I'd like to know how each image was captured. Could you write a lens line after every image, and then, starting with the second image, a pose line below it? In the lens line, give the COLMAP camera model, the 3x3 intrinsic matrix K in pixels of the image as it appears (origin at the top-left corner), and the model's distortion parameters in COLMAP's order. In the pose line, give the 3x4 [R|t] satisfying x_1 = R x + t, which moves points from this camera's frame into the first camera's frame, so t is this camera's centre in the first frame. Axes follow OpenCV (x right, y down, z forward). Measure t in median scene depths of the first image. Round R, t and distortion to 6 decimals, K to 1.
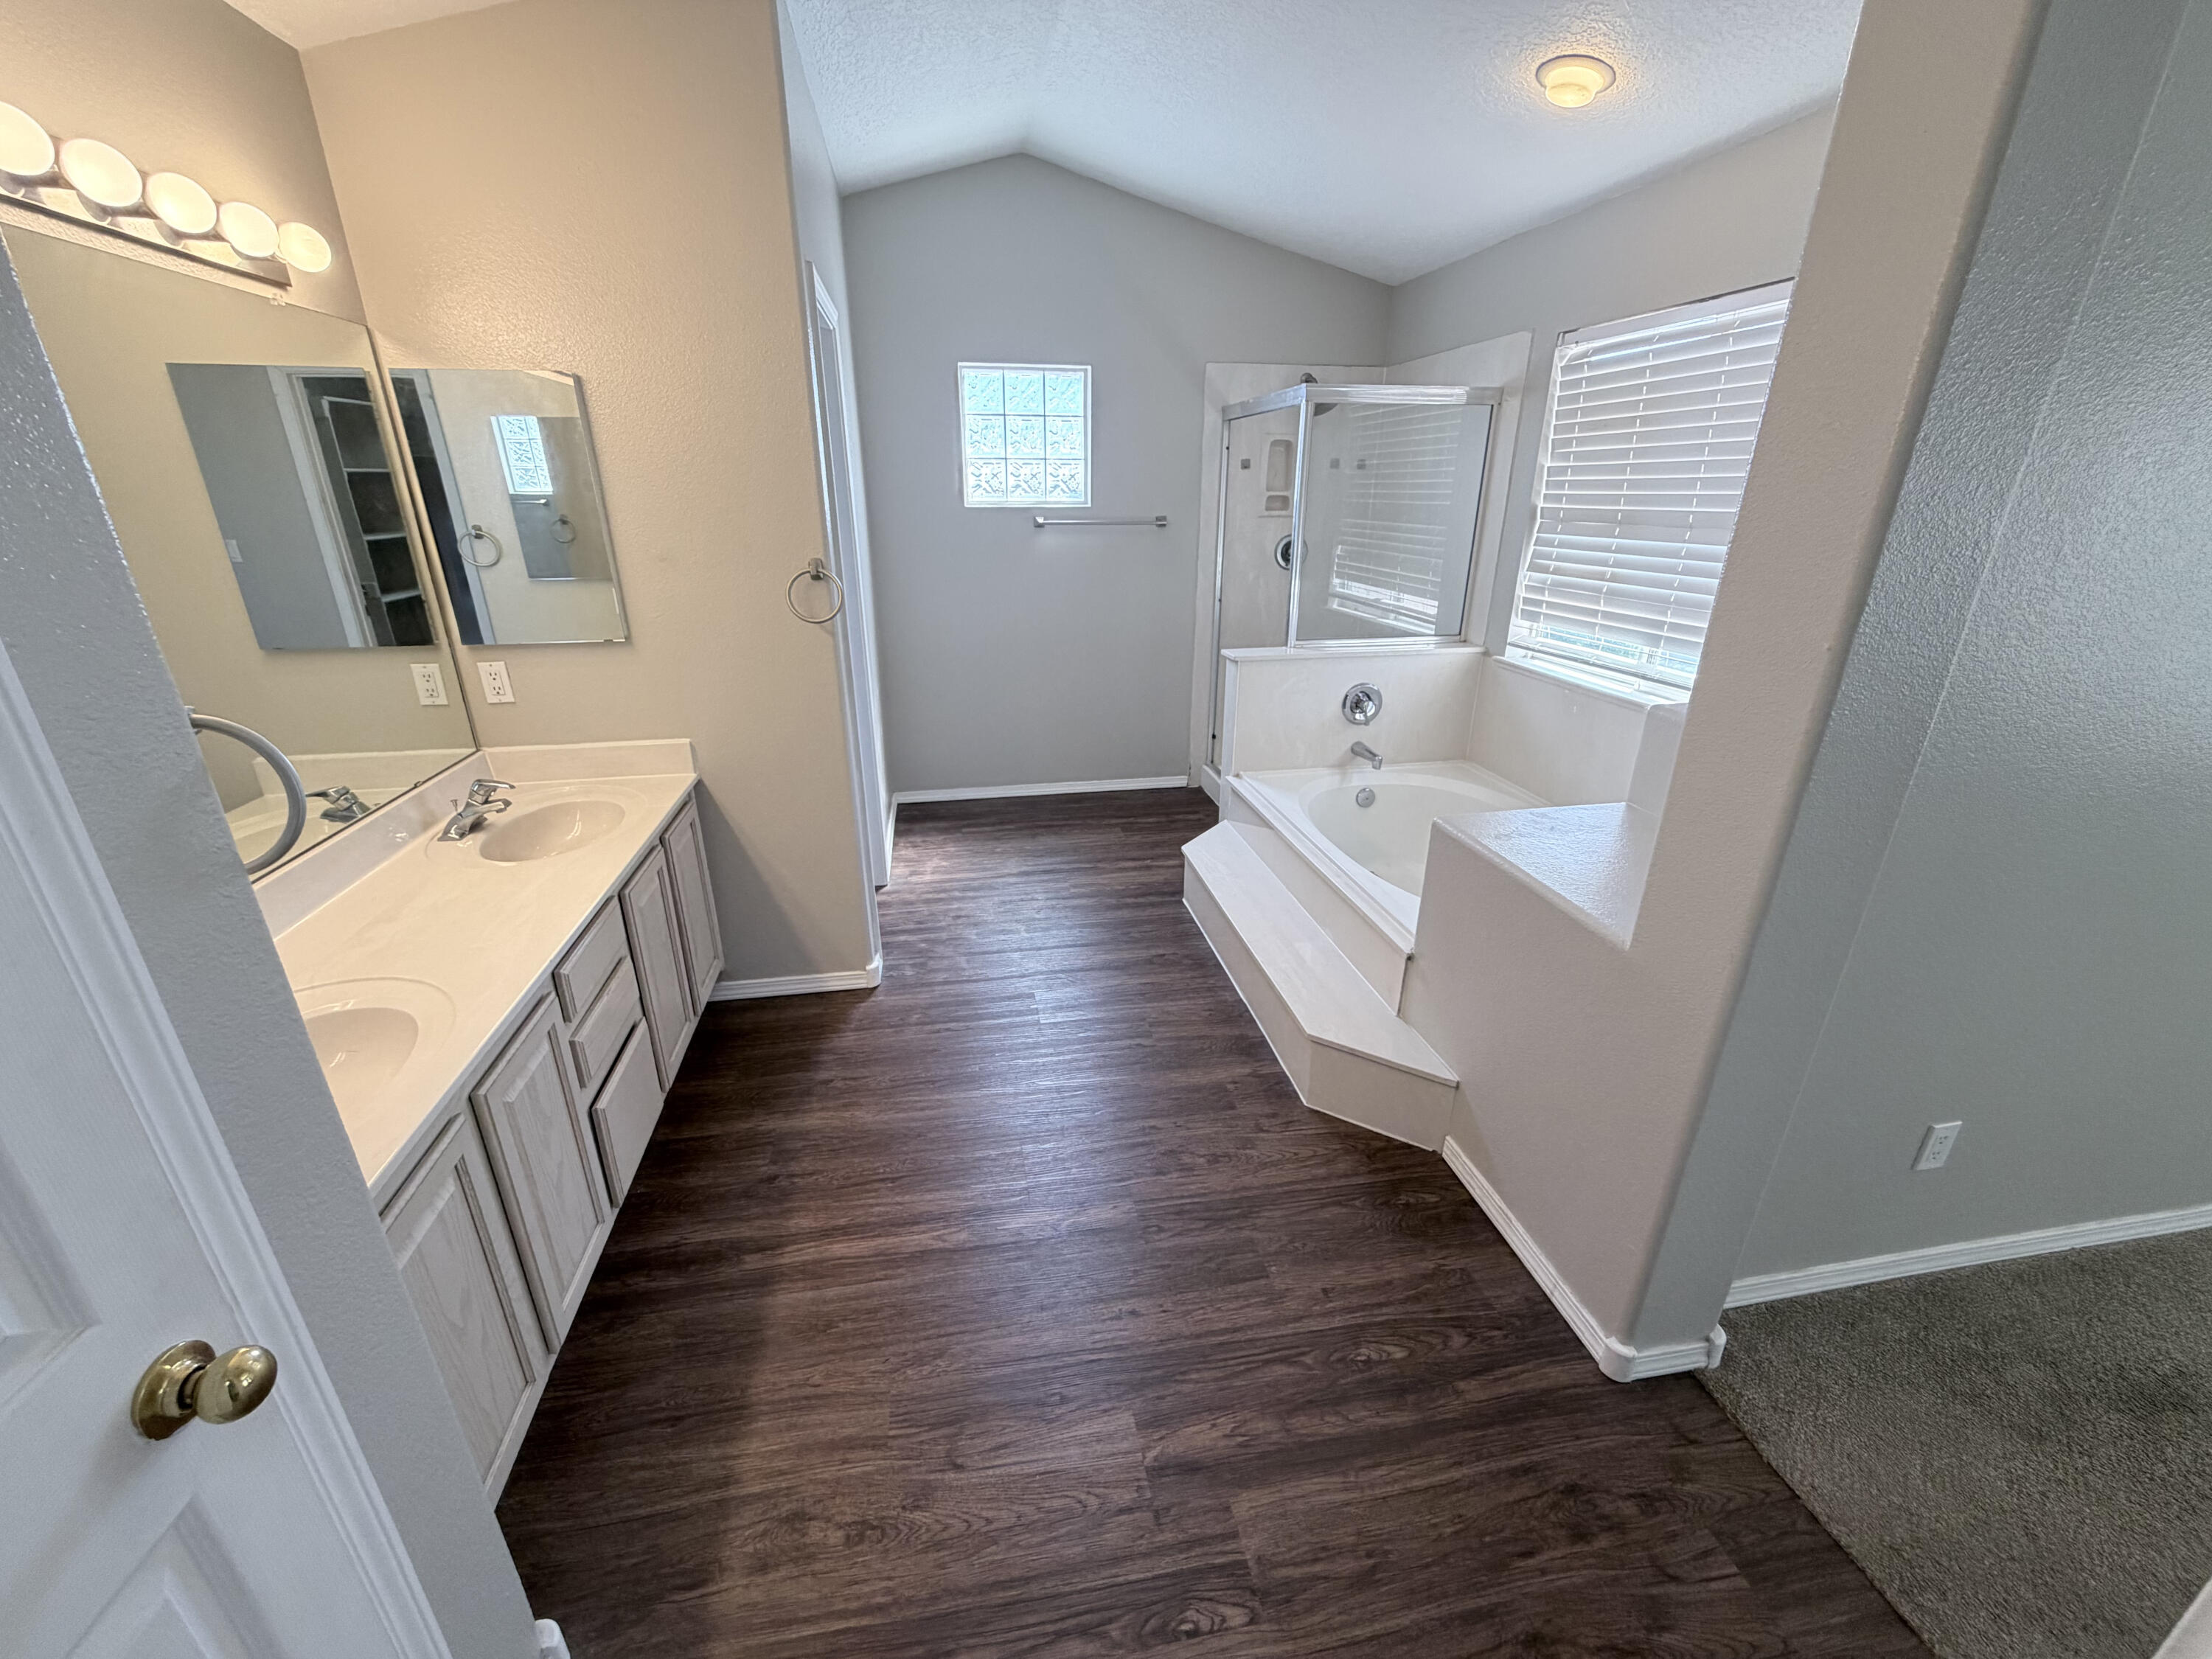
lens RADIAL K [[882.9, 0, 1091.2], [0, 882.9, 833.5], [0, 0, 1]] dist [-0.002399, -0.000211]
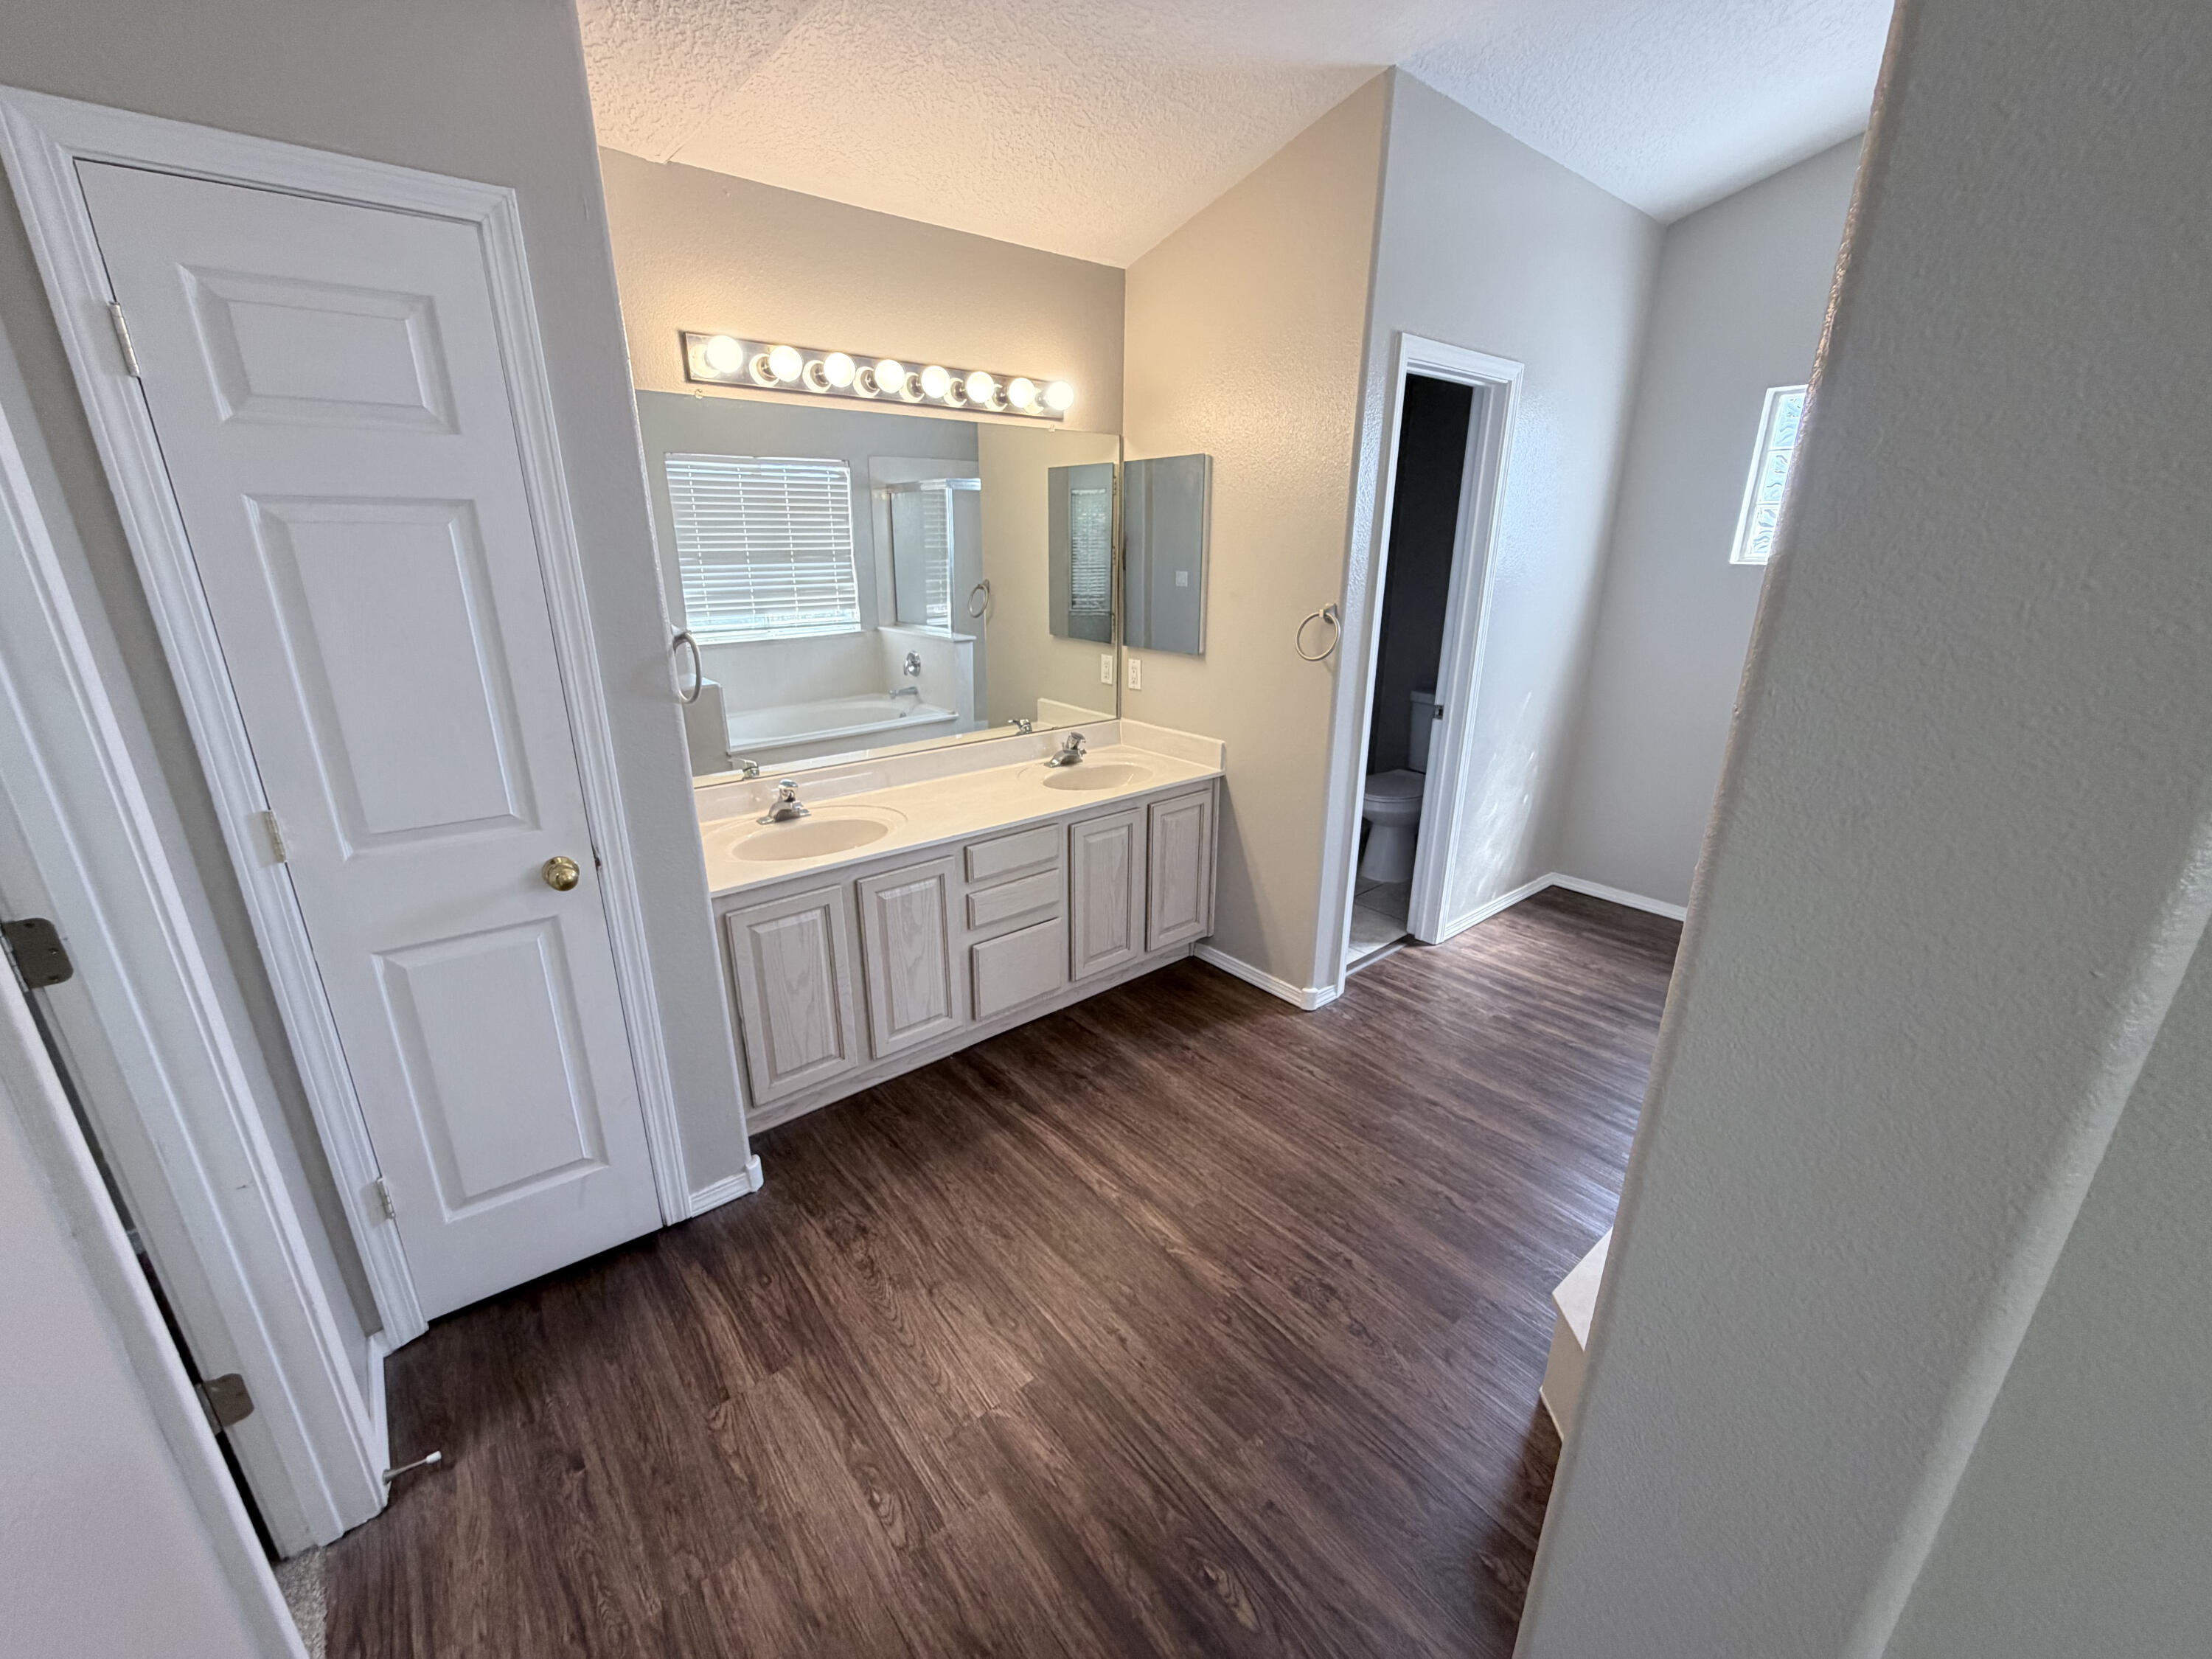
lens RADIAL K [[882.9, 0, 1100.0], [0, 882.9, 832.4], [0, 0, 1]] dist [-0.002399, -0.000211]
pose [[0.492741, 0.277964, -0.824586, 0.740248], [-0.320269, 0.939022, 0.125160, -0.128517], [0.809095, 0.202417, 0.551718, 0.316094]]
